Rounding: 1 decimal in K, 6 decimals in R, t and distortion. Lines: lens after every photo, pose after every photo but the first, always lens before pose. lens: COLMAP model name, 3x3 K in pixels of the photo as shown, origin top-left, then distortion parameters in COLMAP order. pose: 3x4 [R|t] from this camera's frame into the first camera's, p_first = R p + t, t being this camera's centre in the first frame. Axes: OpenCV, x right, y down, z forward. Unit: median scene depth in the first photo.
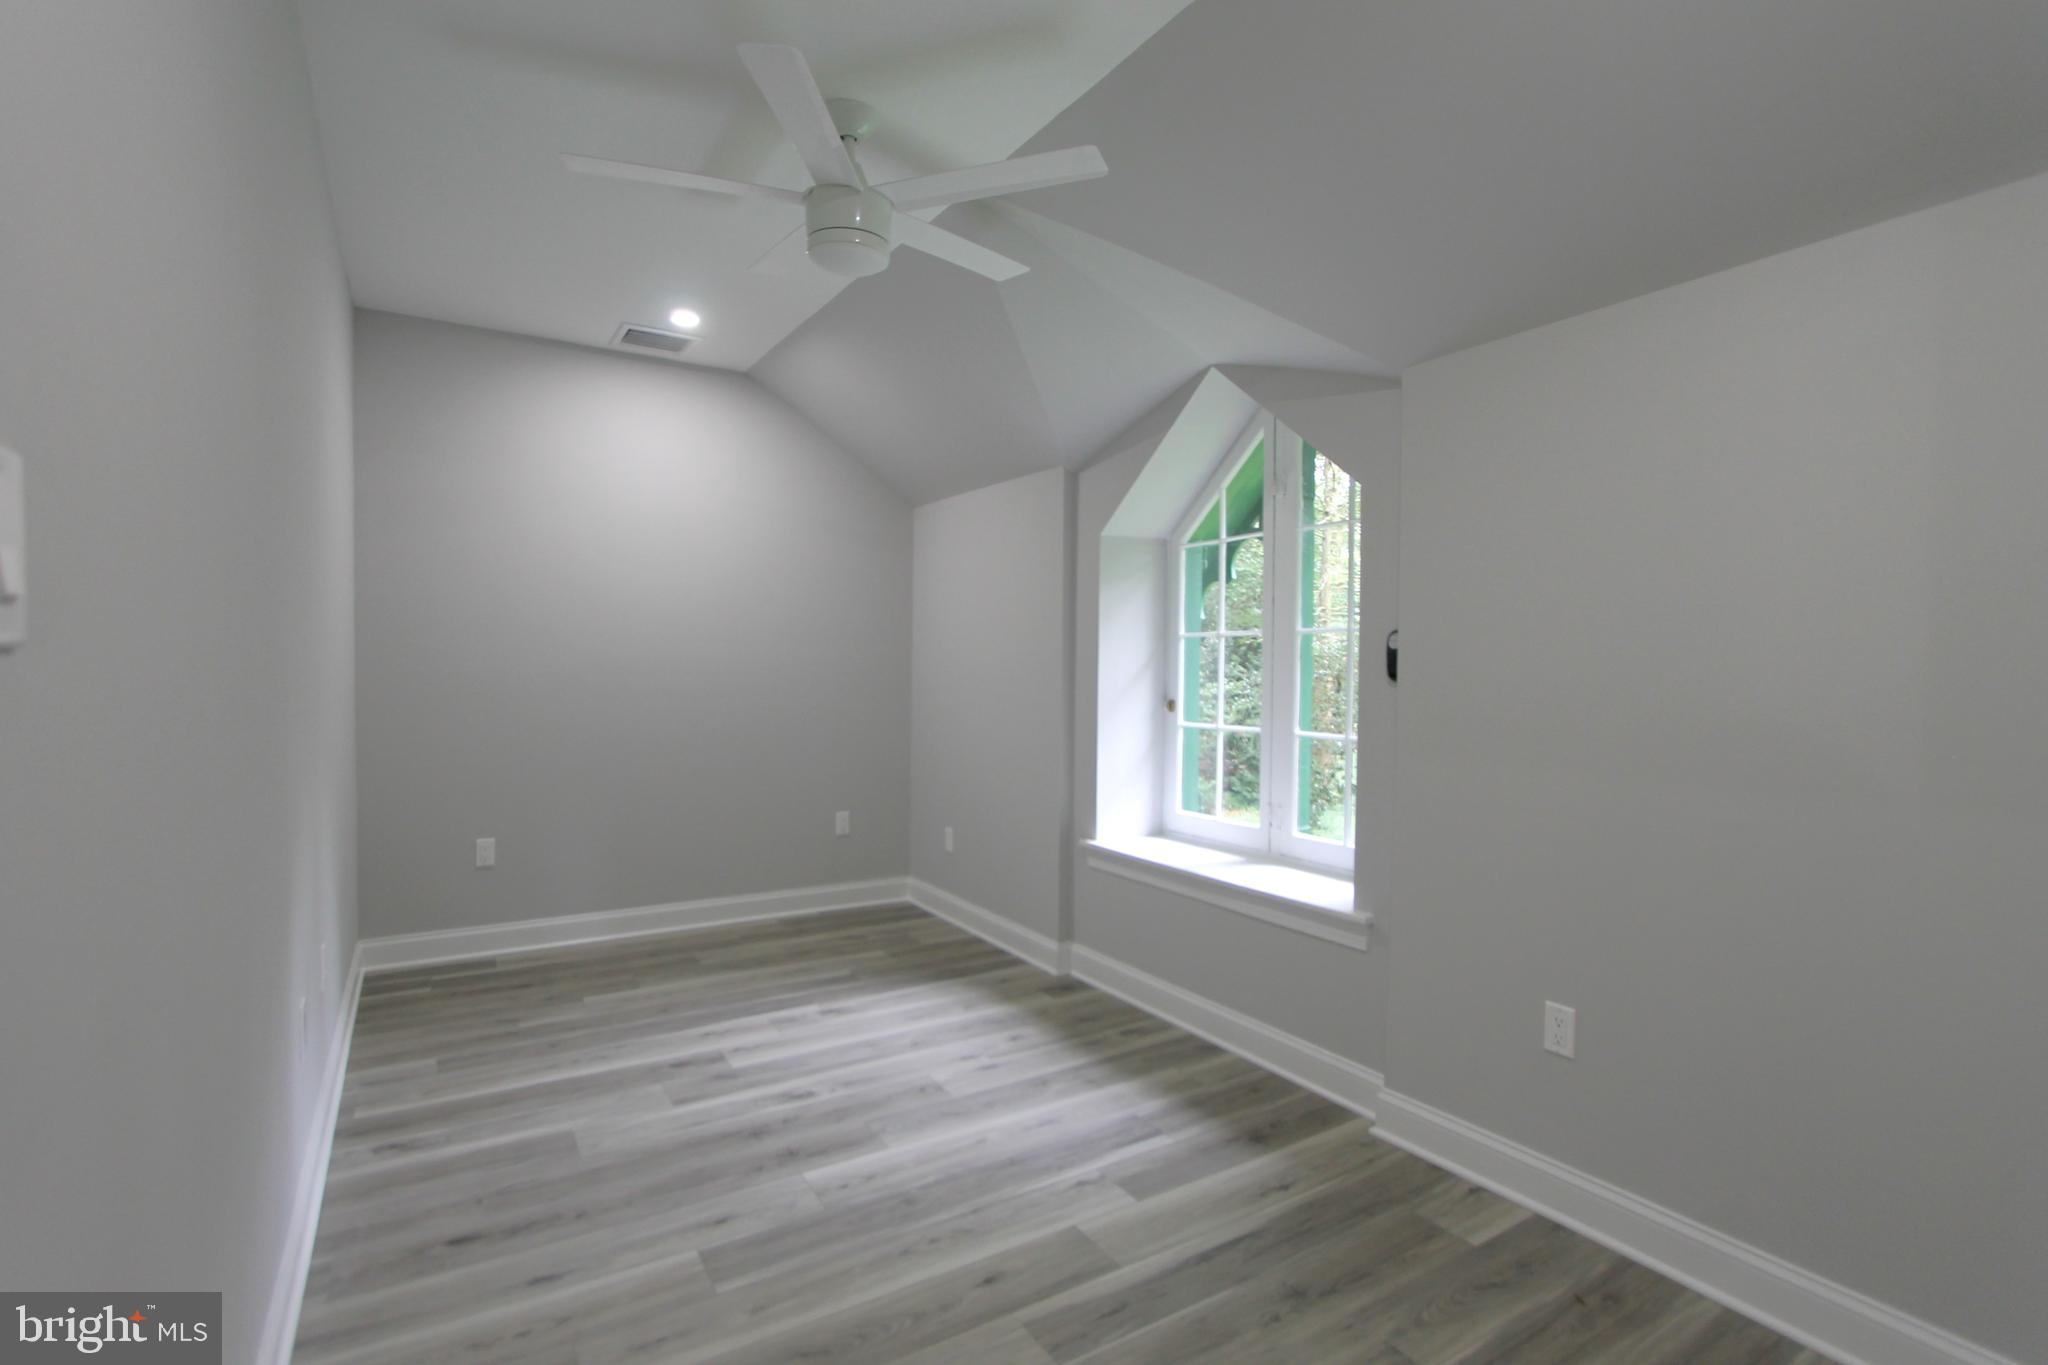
lens RADIAL K [[956.0, 0, 1022.6], [0, 956.0, 689.3], [0, 0, 1]] dist [-0.010387, -0.000358]
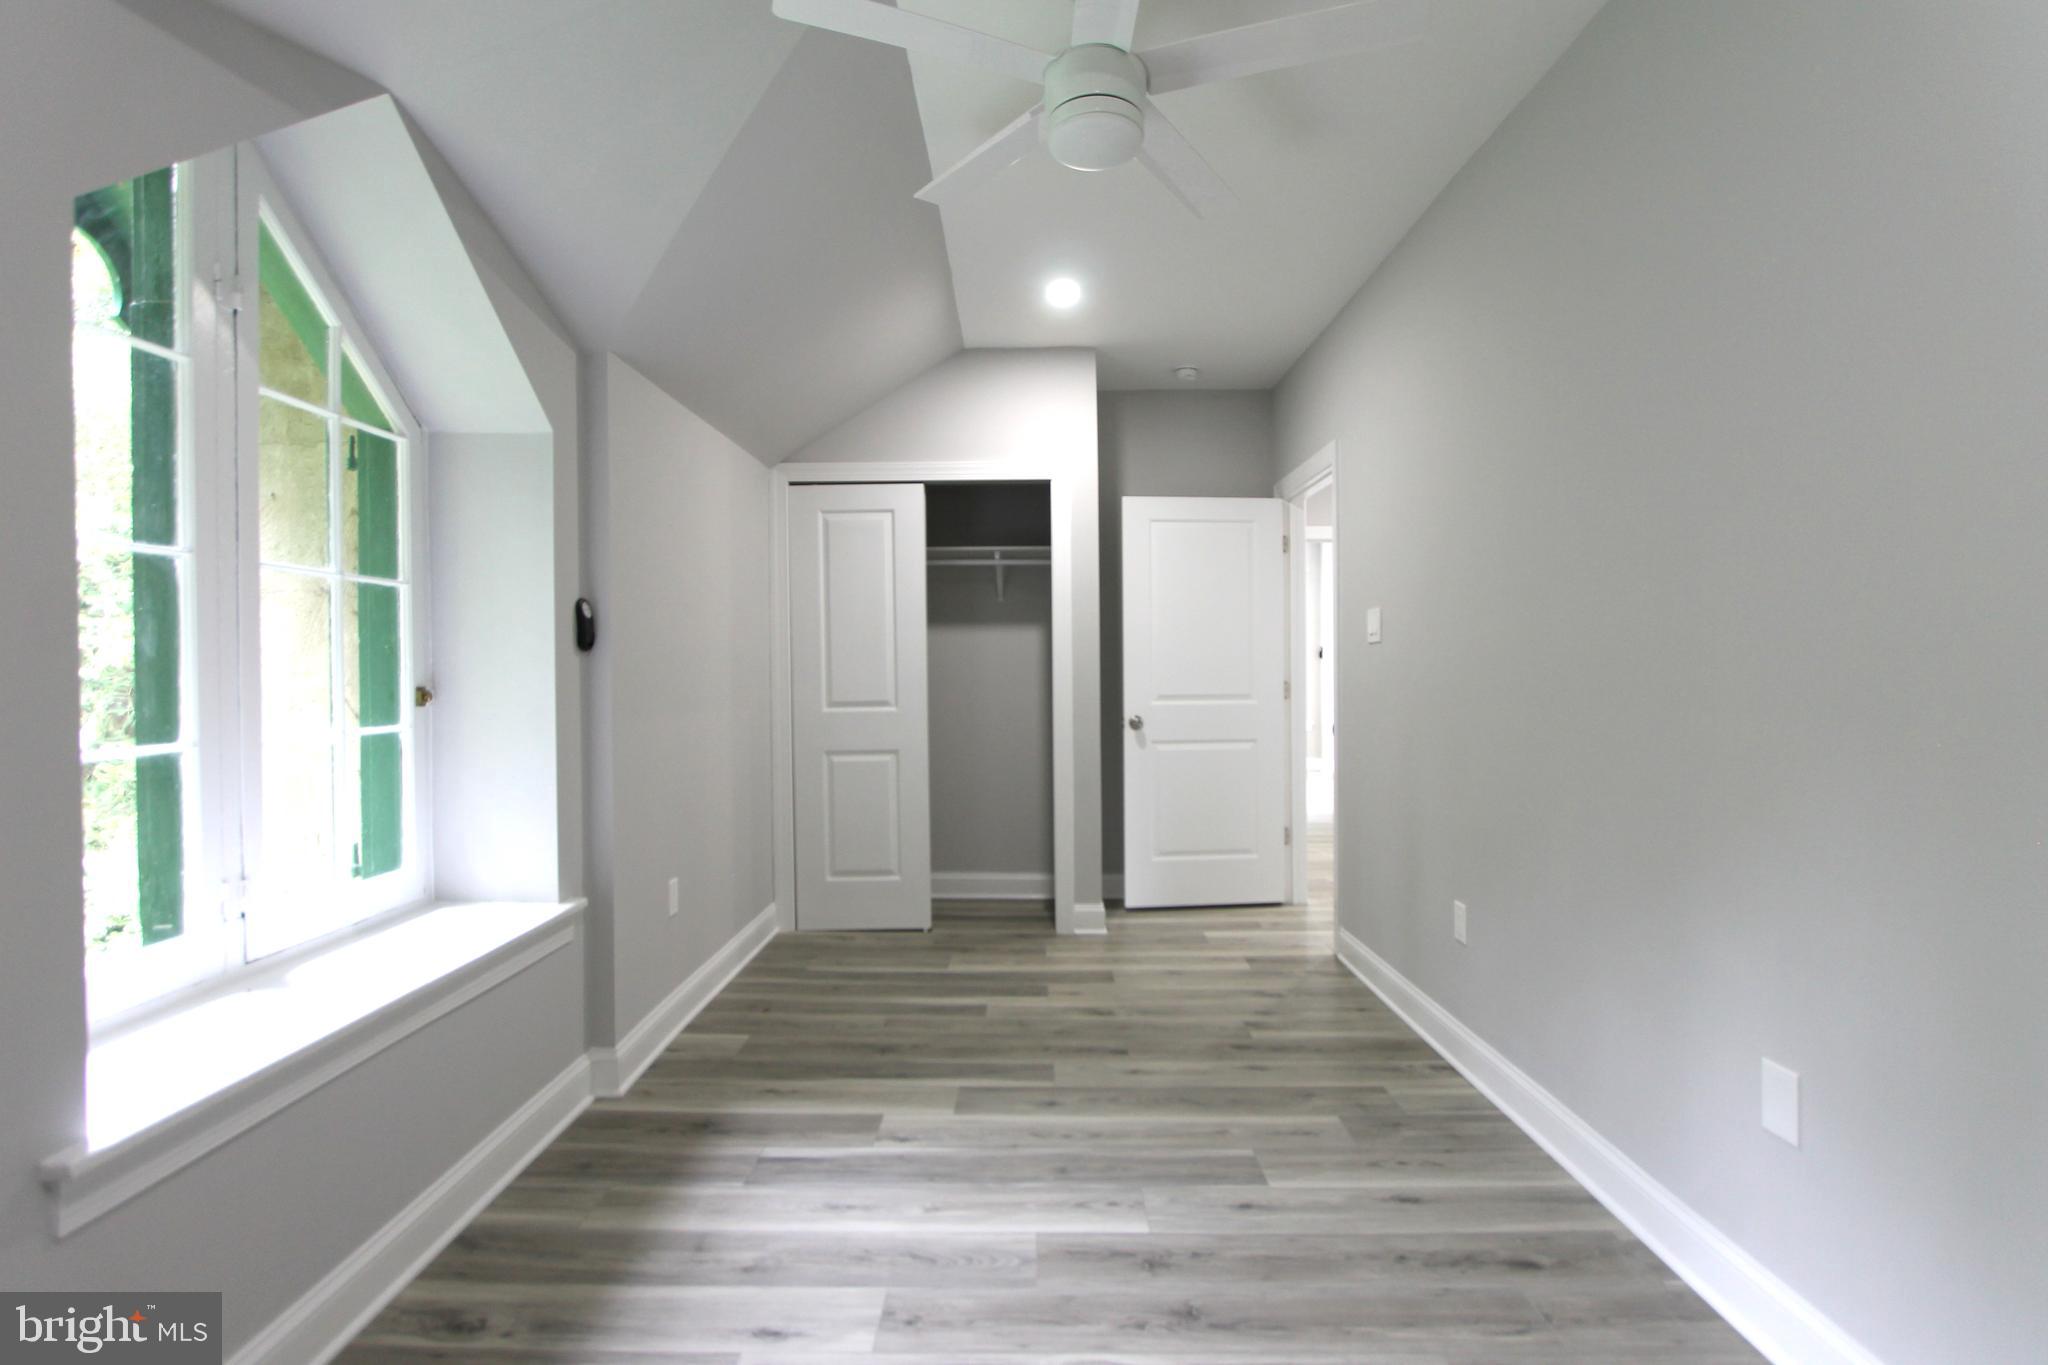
lens RADIAL K [[963.6, 0, 1031.2], [0, 963.6, 681.1], [0, 0, 1]] dist [-0.014015, 0.000840]
pose [[-0.850487, -0.011454, 0.525872, -0.530760], [0.009292, 0.999280, 0.036793, -0.009556], [-0.525915, 0.036179, -0.849768, 1.600933]]
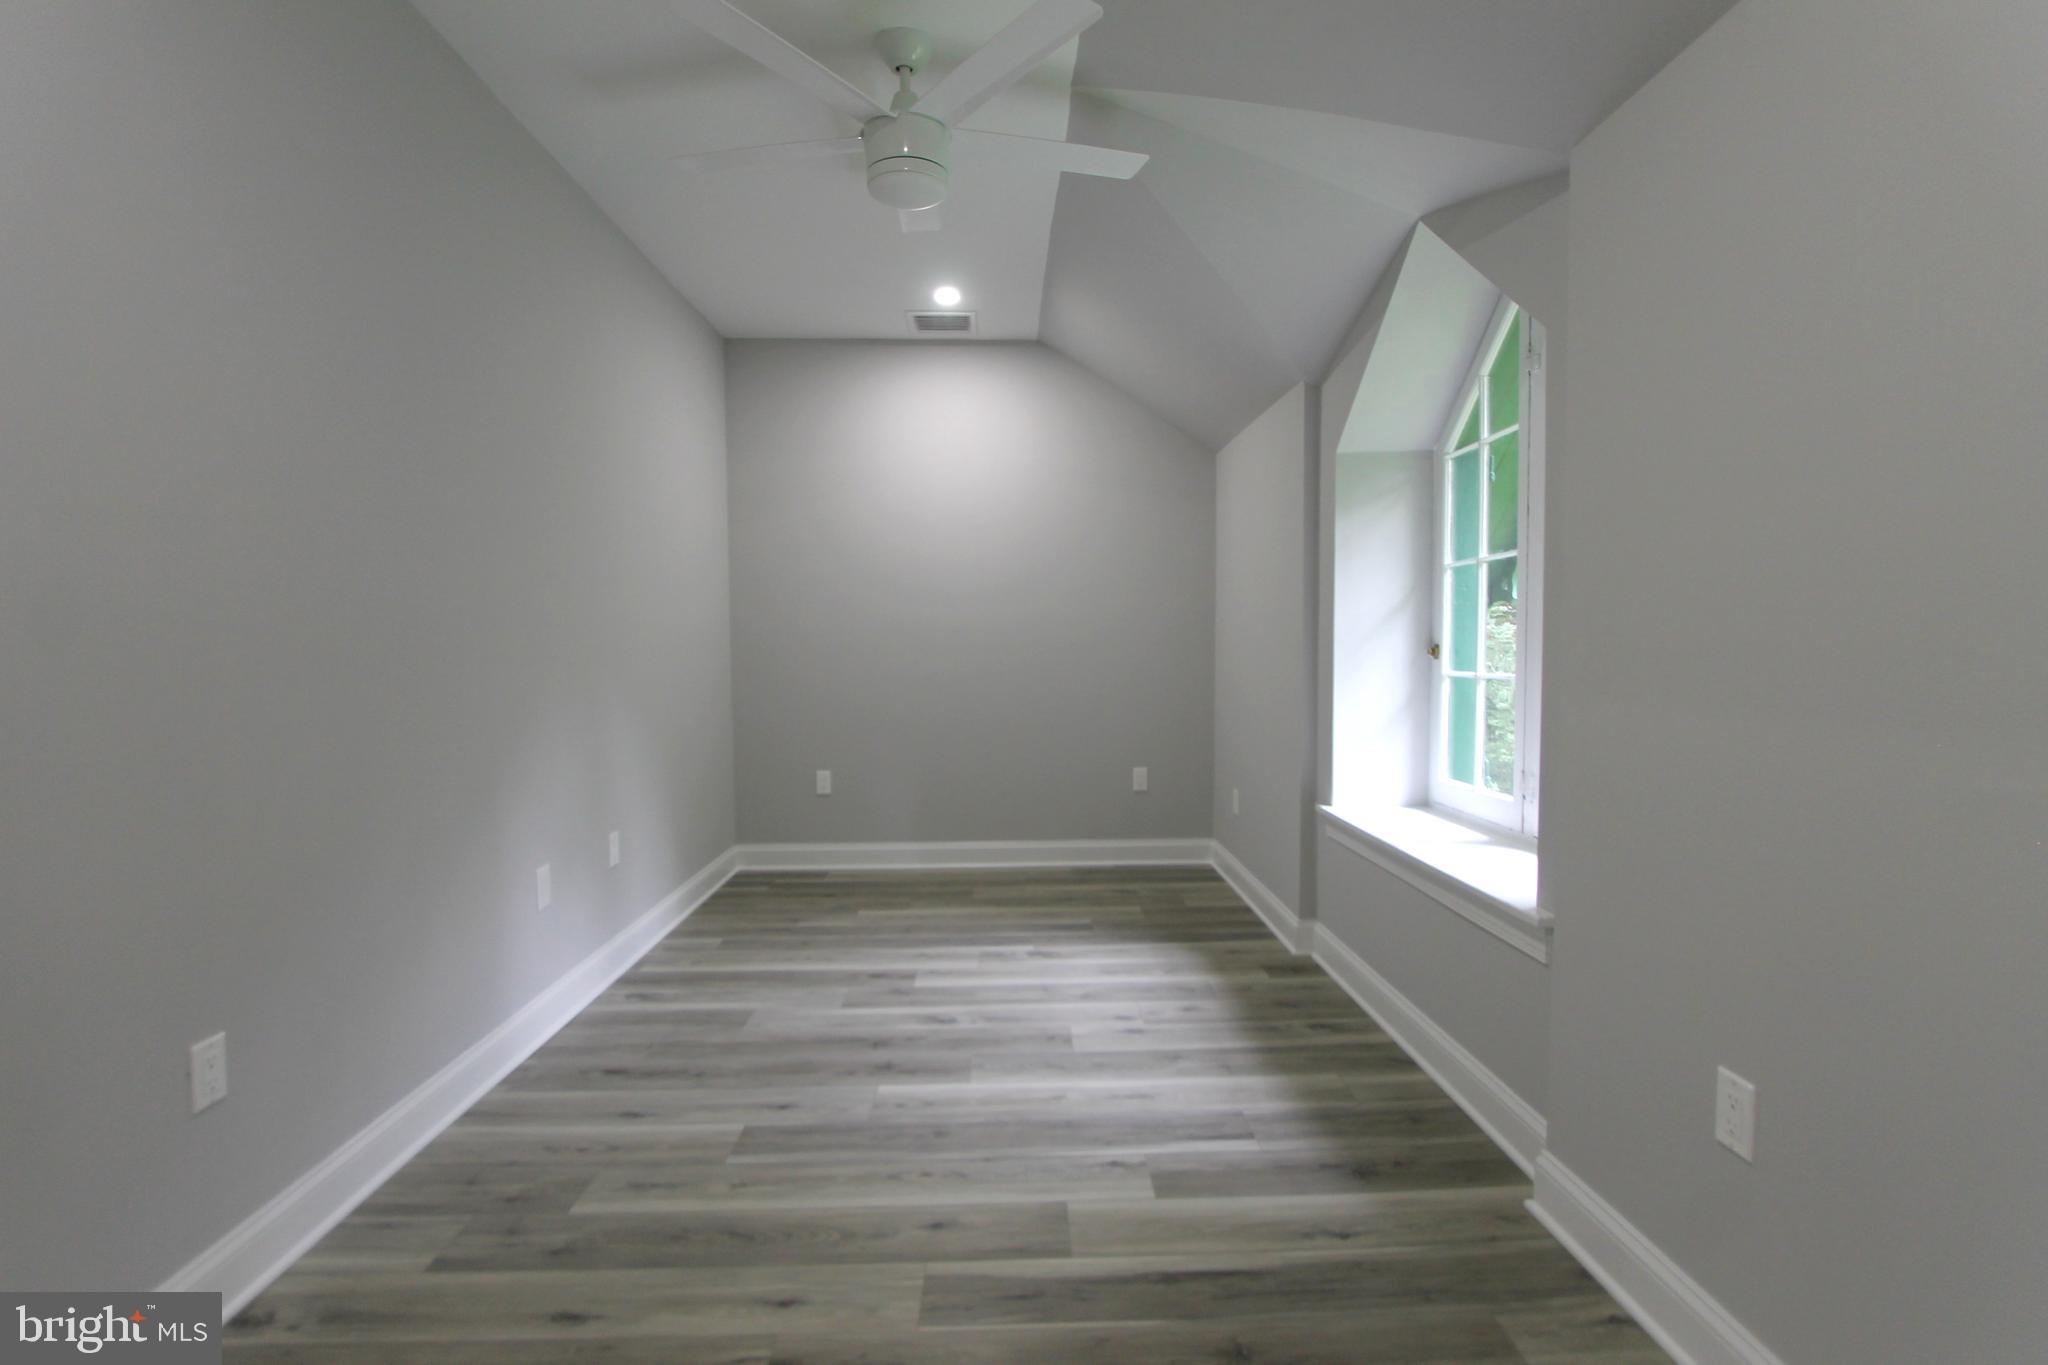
lens RADIAL K [[938.7, 0, 1028.2], [0, 938.7, 687.2], [0, 0, 1]] dist [-0.010876, 0.000084]
pose [[0.864293, 0.007442, -0.502934, 0.386686], [0.003013, 0.999796, 0.019972, 0.046201], [0.502980, -0.018777, 0.864094, 0.183932]]
